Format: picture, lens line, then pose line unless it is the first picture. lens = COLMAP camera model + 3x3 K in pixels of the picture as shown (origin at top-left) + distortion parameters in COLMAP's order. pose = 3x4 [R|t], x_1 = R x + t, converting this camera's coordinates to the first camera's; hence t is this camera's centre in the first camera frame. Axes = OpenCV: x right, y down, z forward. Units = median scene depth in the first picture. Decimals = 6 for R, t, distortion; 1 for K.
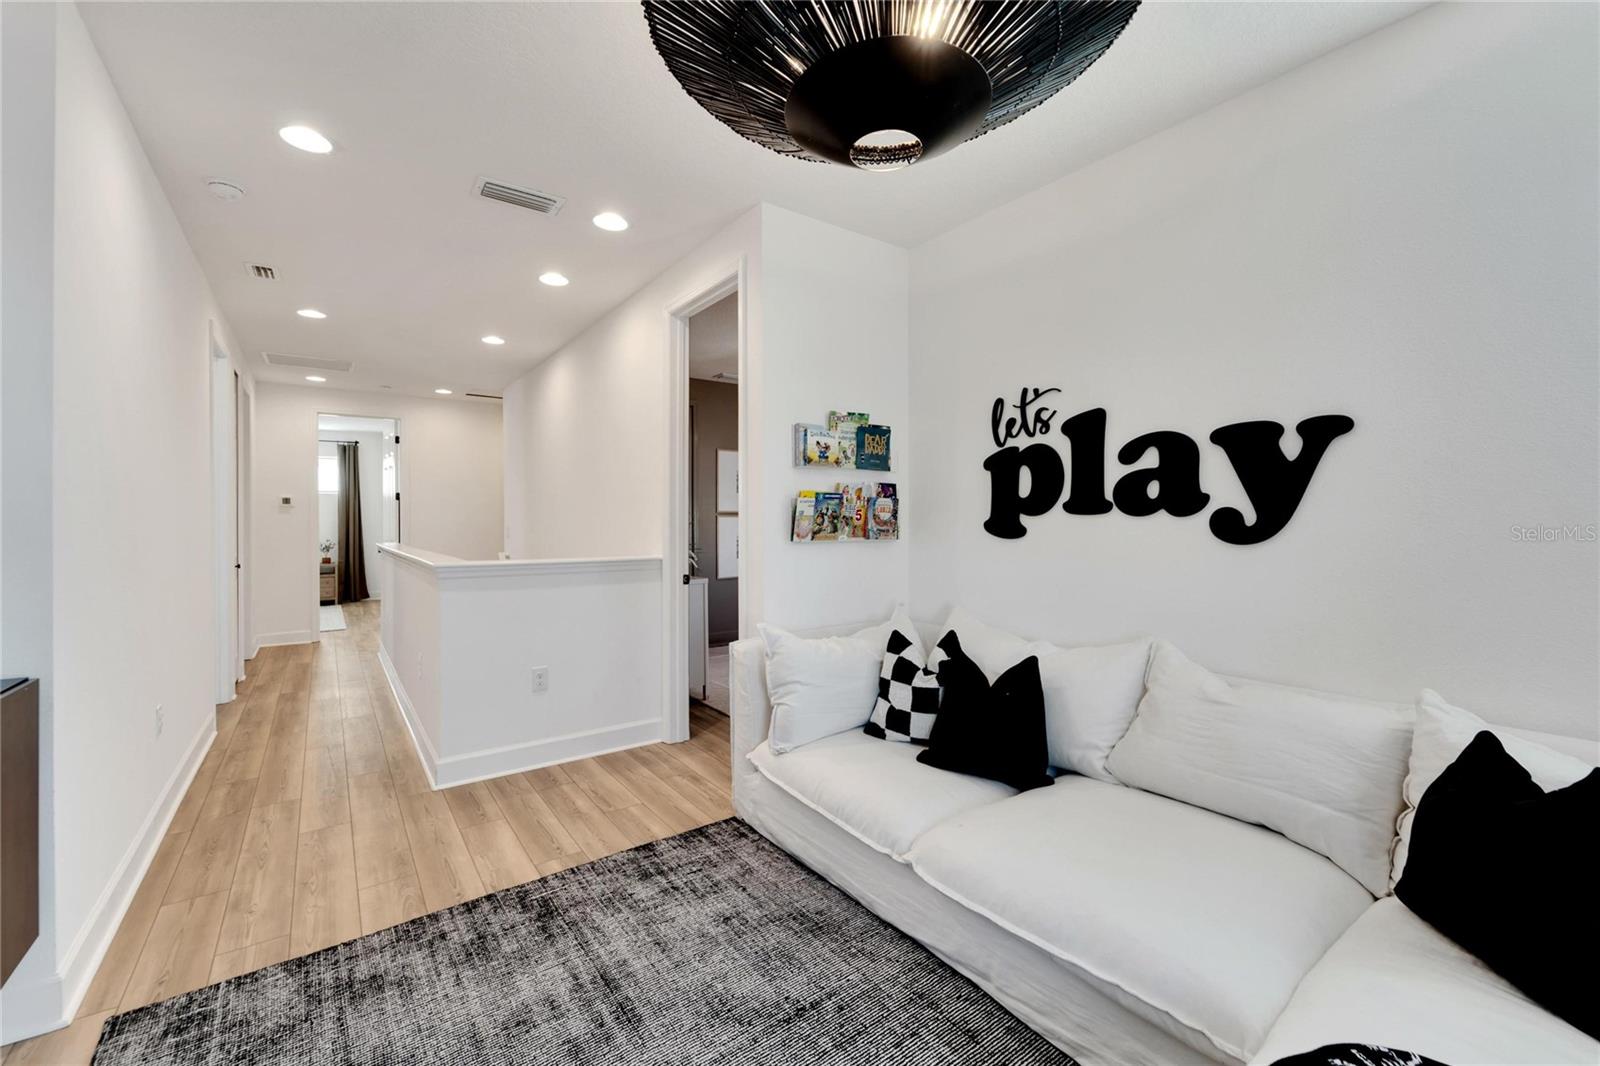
lens RADIAL K [[650.8, 0, 796.2], [0, 650.8, 525.2], [0, 0, 1]] dist [0.000312, -0.000114]
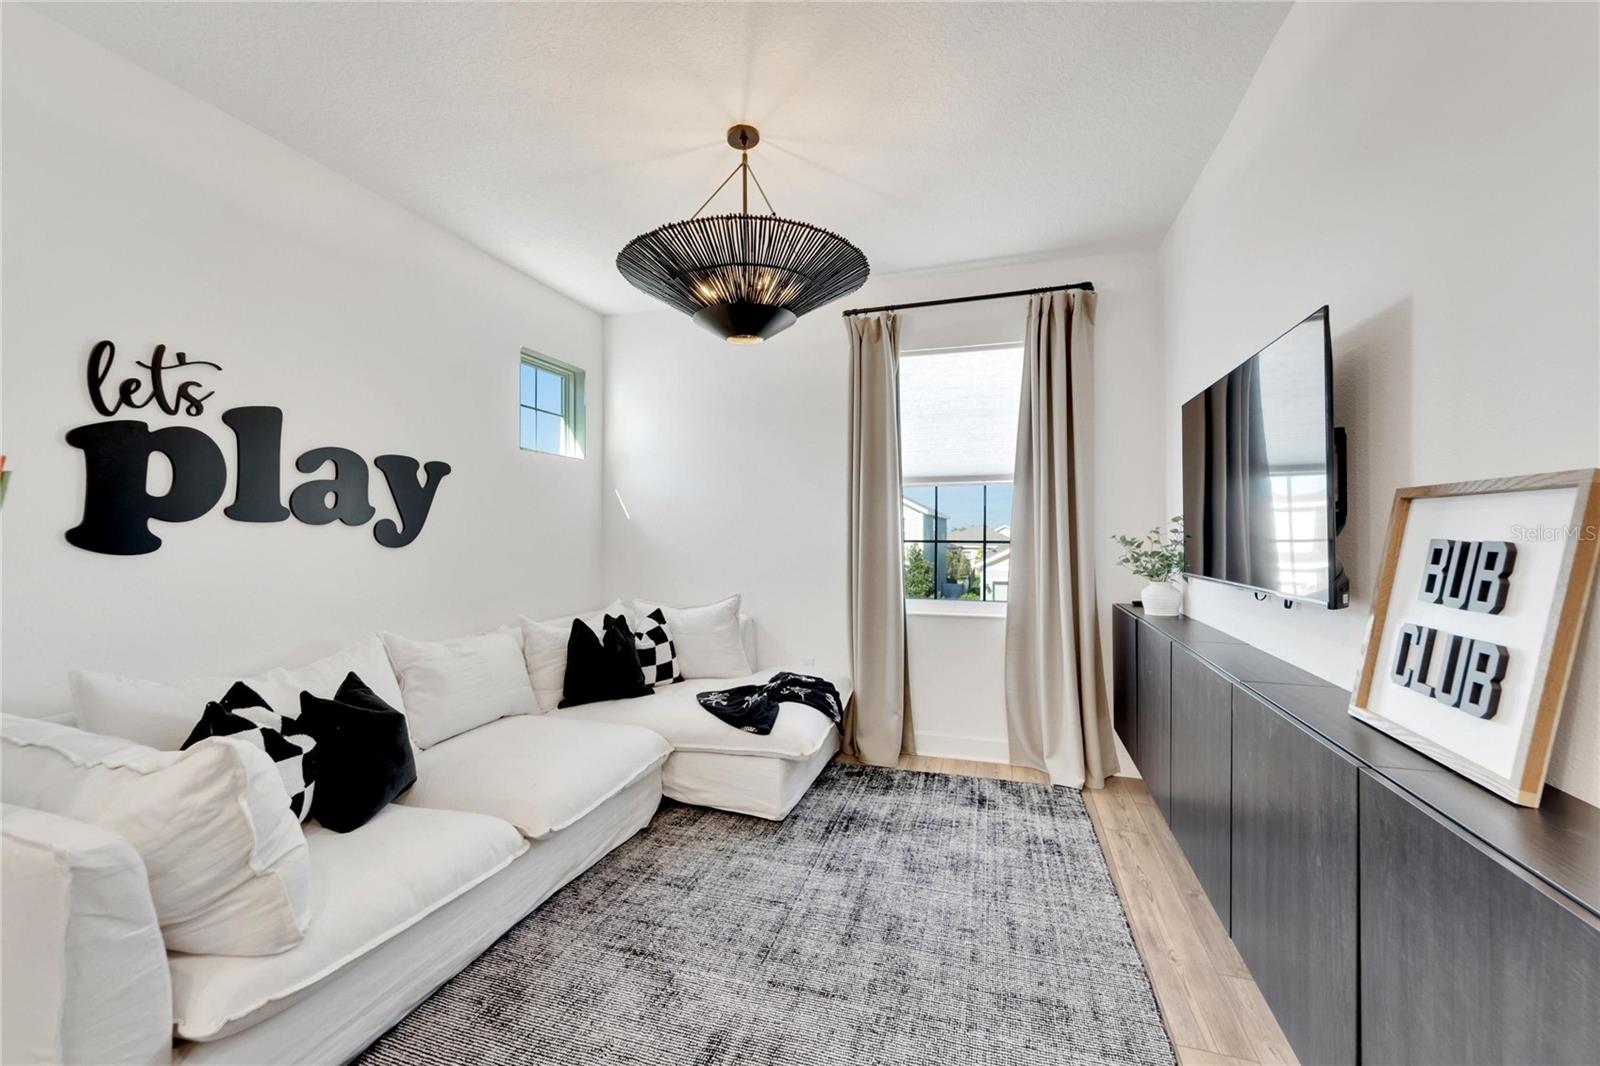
lens RADIAL K [[650.8, 0, 789.2], [0, 650.8, 543.3], [0, 0, 1]] dist [0.001910, -0.000301]
pose [[-0.587870, -0.012163, 0.808864, -0.708858], [0.008884, 0.999730, 0.021490, -0.000496], [-0.808906, 0.019820, -0.587603, 0.954555]]
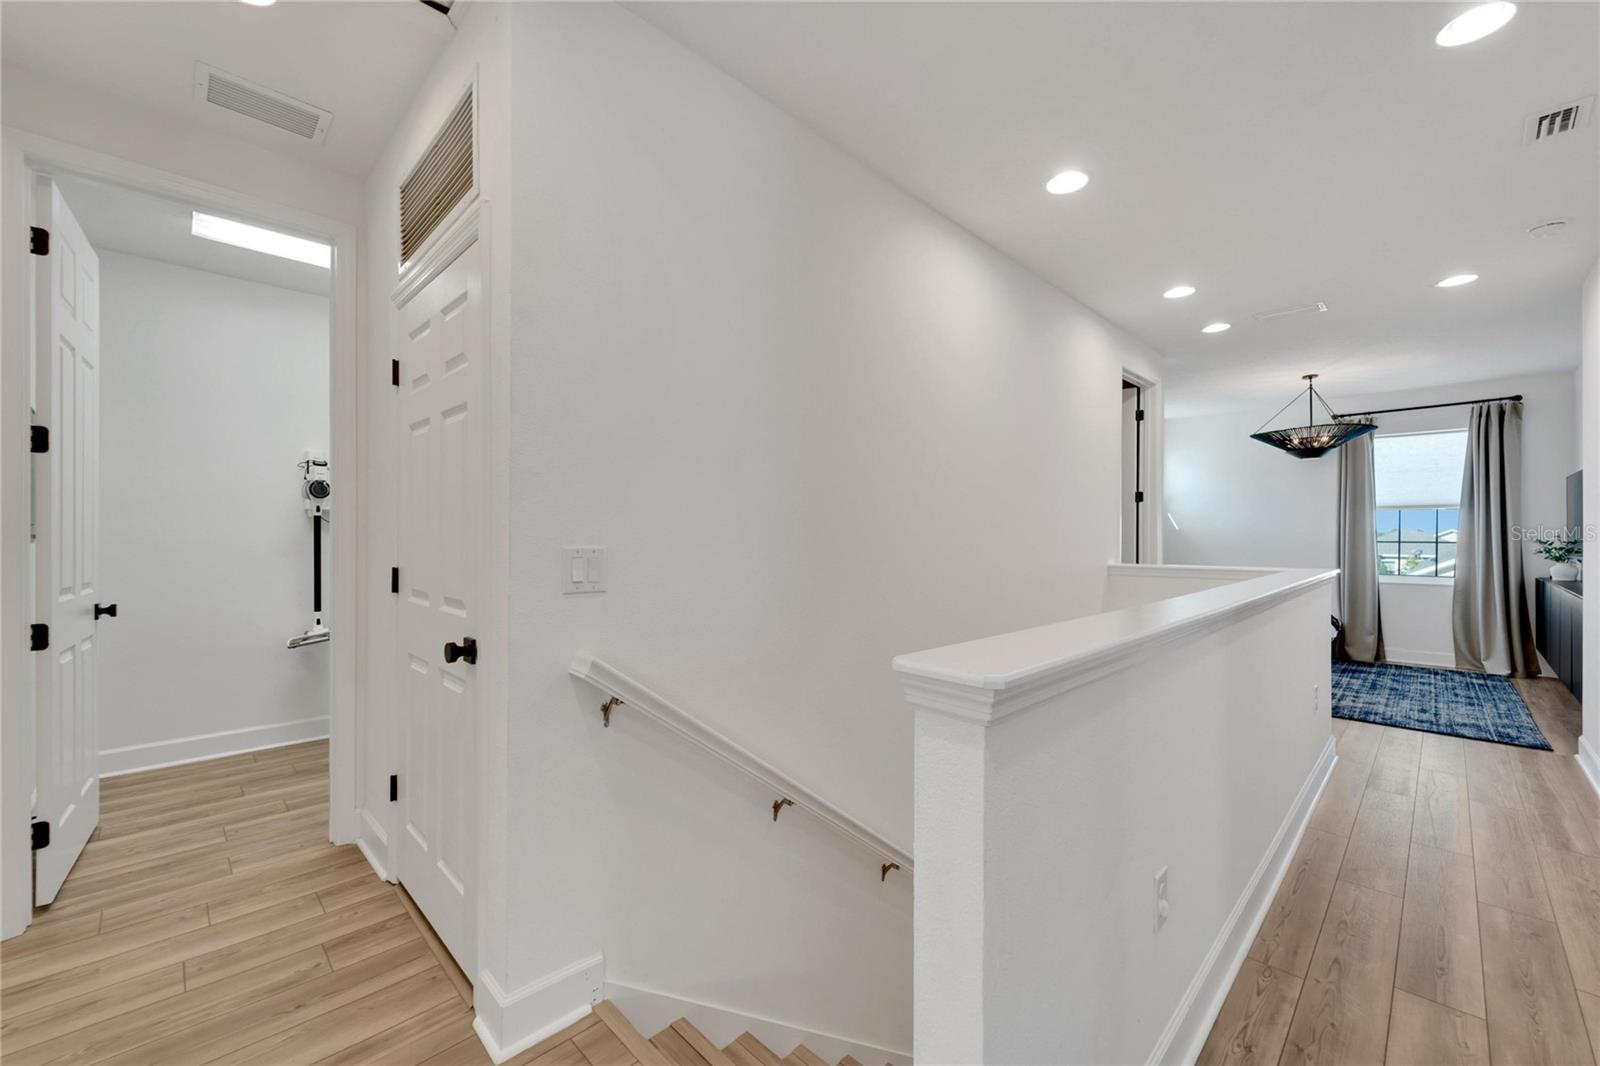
lens RADIAL K [[650.8, 0, 789.2], [0, 650.8, 543.3], [0, 0, 1]] dist [0.001910, -0.000301]
pose [[-0.156875, -0.009401, 0.987574, -1.925437], [0.009983, 0.999889, 0.011104, -0.018454], [-0.987568, 0.011600, -0.156764, 2.671360]]
